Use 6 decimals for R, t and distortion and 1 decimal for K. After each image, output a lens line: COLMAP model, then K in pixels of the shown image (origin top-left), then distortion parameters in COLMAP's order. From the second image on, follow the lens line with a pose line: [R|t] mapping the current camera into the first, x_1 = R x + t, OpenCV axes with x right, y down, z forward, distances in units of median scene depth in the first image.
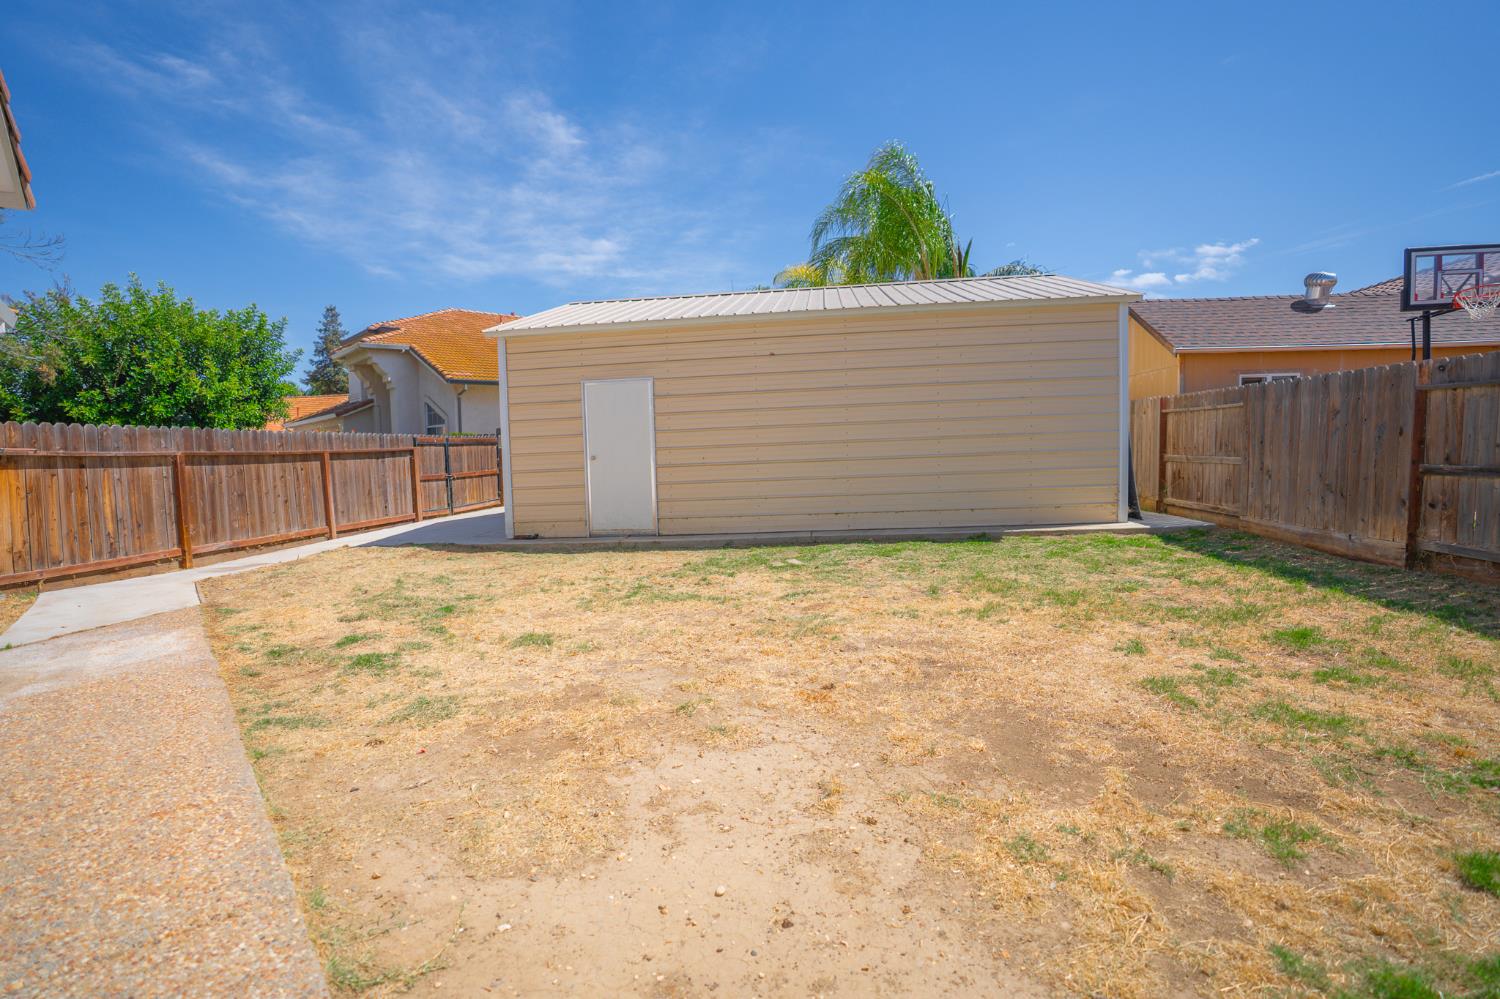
lens RADIAL K [[718.6, 0, 755.5], [0, 718.6, 495.8], [0, 0, 1]] dist [-0.076588, 0.032716]
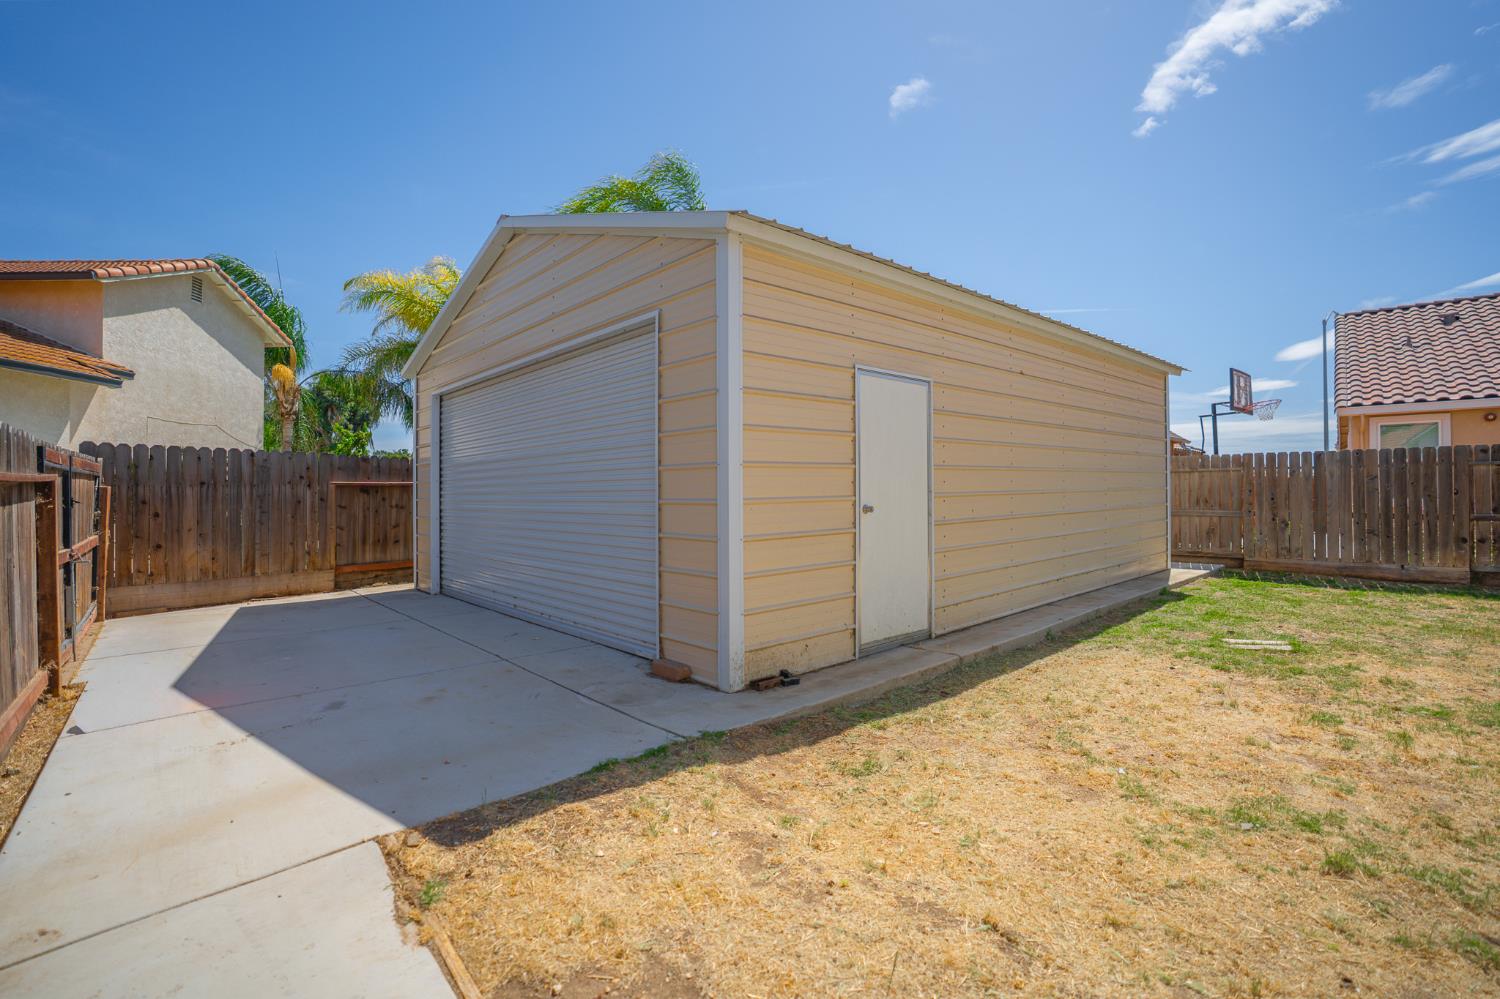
lens RADIAL K [[696.6, 0, 753.3], [0, 696.6, 493.4], [0, 0, 1]] dist [-0.073377, 0.028852]
pose [[0.661645, 0.023498, 0.749449, -0.677283], [0.039803, 0.996999, -0.066399, -0.033568], [-0.748760, 0.073763, 0.658725, 0.717797]]
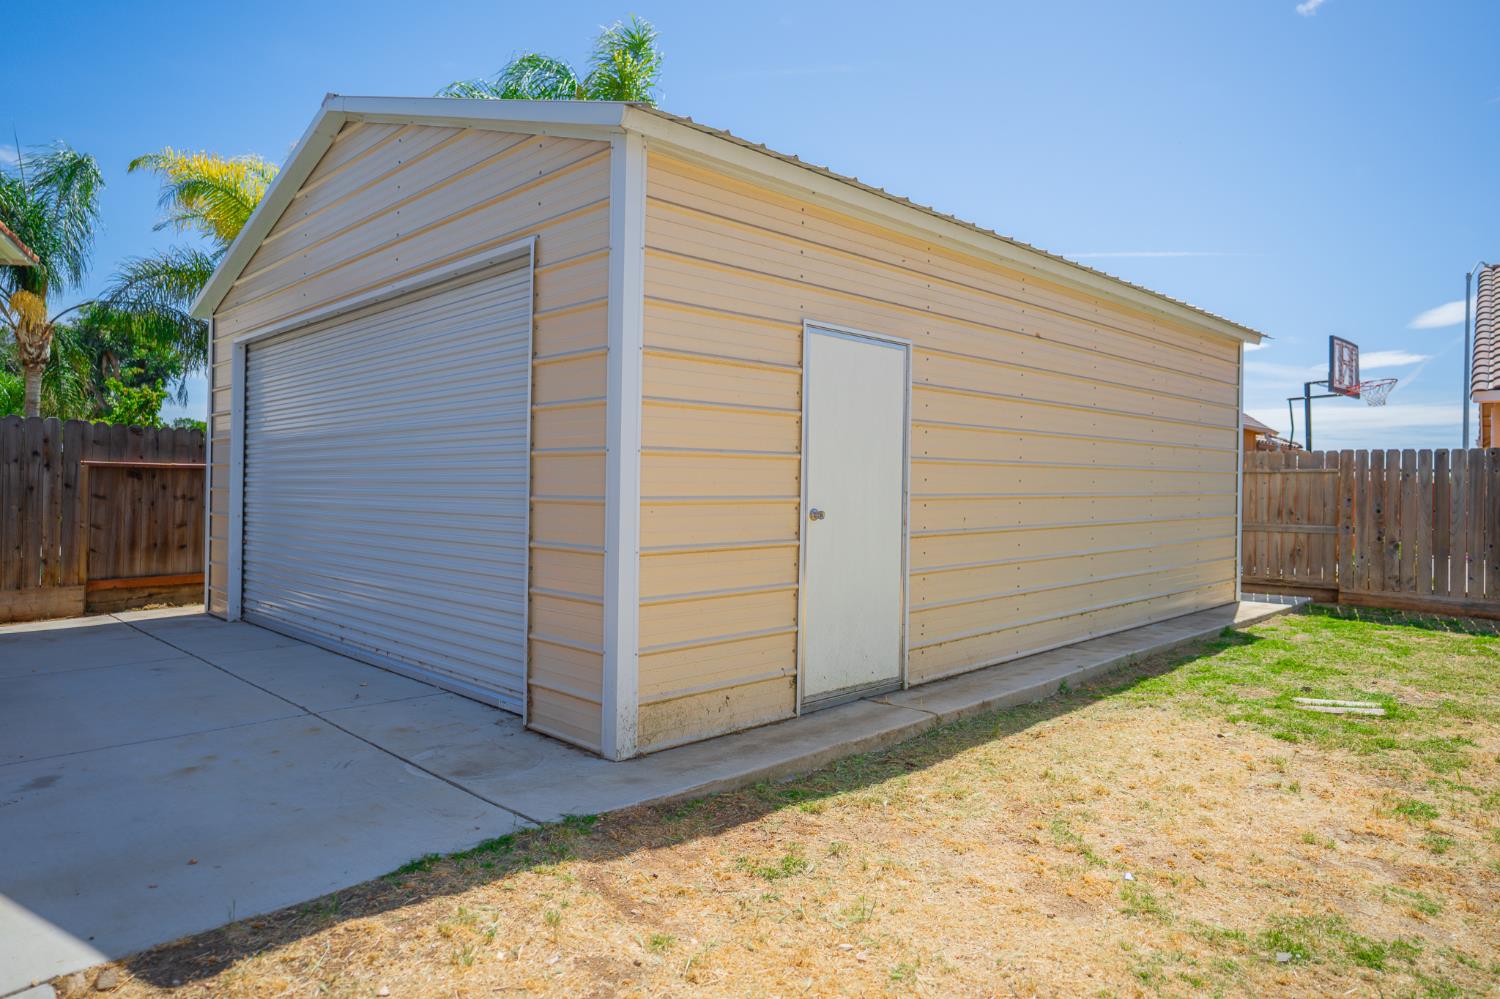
lens RADIAL K [[935.4, 0, 754.6], [0, 935.4, 493.7], [0, 0, 1]] dist [-0.031207, 0.031983]
pose [[0.622167, 0.033134, 0.782183, -0.659112], [0.022380, 0.997943, -0.060075, -0.034094], [-0.782565, 0.054882, 0.620145, 0.701196]]
